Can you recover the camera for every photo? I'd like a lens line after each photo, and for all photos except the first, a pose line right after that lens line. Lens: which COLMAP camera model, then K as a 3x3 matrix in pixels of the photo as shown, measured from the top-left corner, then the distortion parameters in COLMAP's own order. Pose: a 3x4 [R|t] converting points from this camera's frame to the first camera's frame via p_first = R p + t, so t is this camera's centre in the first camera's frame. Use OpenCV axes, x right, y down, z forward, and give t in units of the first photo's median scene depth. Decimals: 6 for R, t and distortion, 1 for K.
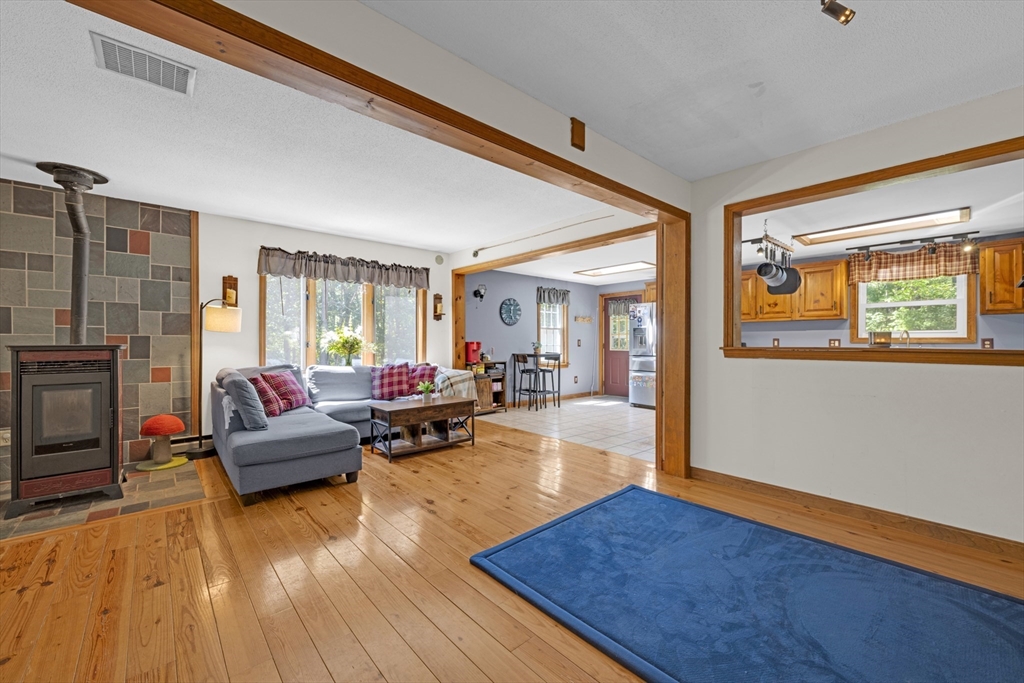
lens RADIAL K [[402.9, 0, 520.4], [0, 402.9, 338.7], [0, 0, 1]] dist [0.000735, 0.000114]
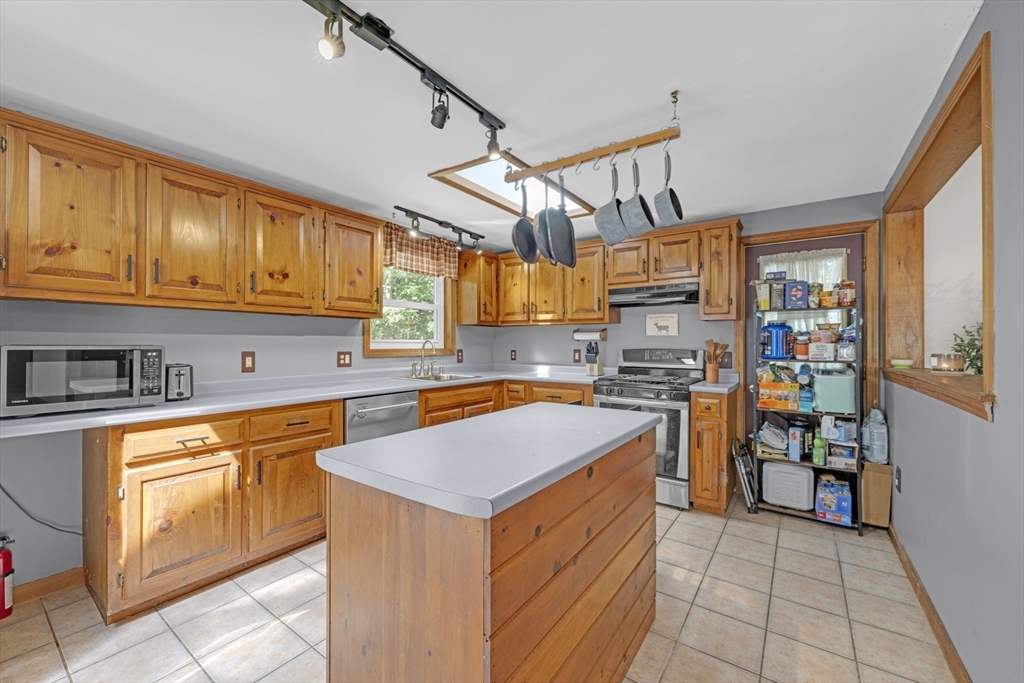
lens RADIAL K [[402.9, 0, 520.4], [0, 402.9, 338.7], [0, 0, 1]] dist [0.000735, 0.000114]
pose [[-0.217003, 0.011259, 0.976106, 0.201123], [-0.007599, 0.999884, -0.013222, -0.015930], [-0.976141, -0.010286, -0.216892, 1.190216]]
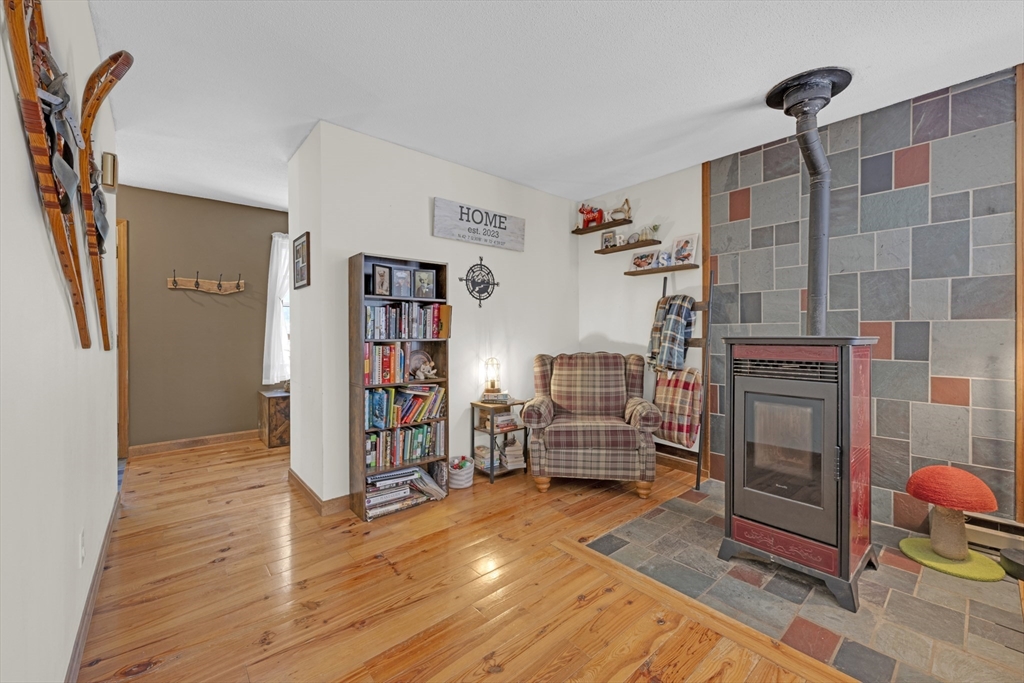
lens RADIAL K [[402.9, 0, 520.4], [0, 402.9, 338.7], [0, 0, 1]] dist [0.000735, 0.000114]
pose [[-0.022093, 0.013605, -0.999663, -0.285406], [0.010612, 0.999854, 0.013373, 0.003380], [0.999700, -0.010313, -0.022234, 0.372913]]
